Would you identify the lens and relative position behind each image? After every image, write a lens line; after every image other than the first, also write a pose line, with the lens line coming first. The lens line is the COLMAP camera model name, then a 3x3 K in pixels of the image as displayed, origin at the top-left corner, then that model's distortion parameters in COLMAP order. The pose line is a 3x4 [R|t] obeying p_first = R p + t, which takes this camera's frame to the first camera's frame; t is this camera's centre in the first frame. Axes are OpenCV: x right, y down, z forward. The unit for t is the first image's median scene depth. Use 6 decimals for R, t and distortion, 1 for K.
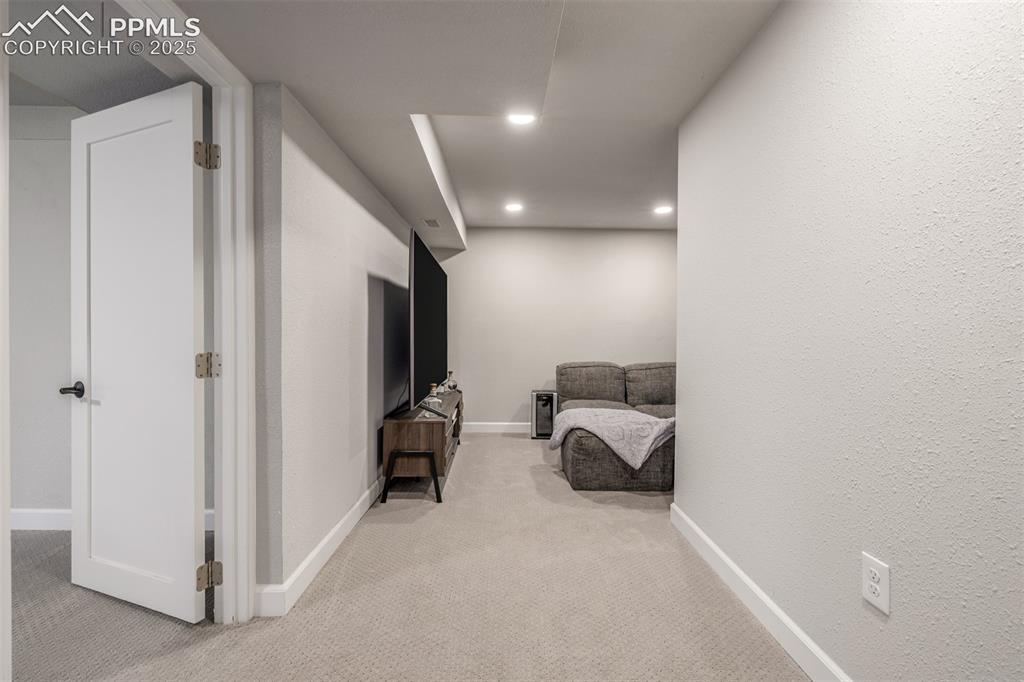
lens RADIAL K [[430.3, 0, 510.6], [0, 430.3, 340.4], [0, 0, 1]] dist [-0.002568, -0.000055]
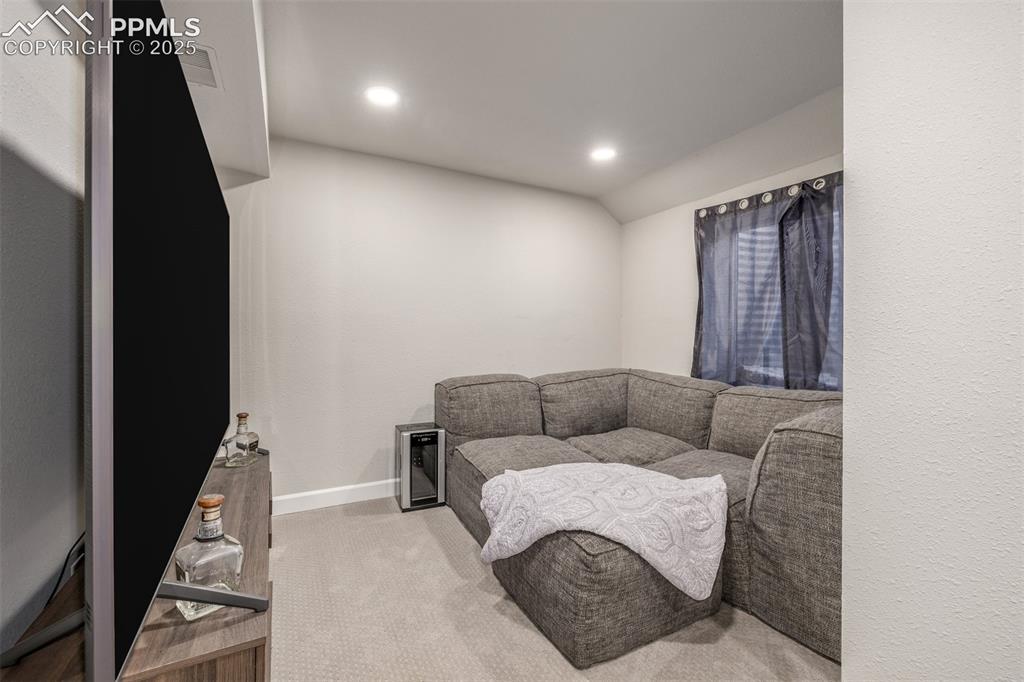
lens RADIAL K [[430.3, 0, 513.5], [0, 430.3, 332.1], [0, 0, 1]] dist [-0.002568, -0.000055]
pose [[0.889077, -0.003456, 0.457744, -0.085860], [0.009537, 0.999894, -0.010973, -0.008264], [-0.457658, 0.014121, 0.889016, 0.420292]]
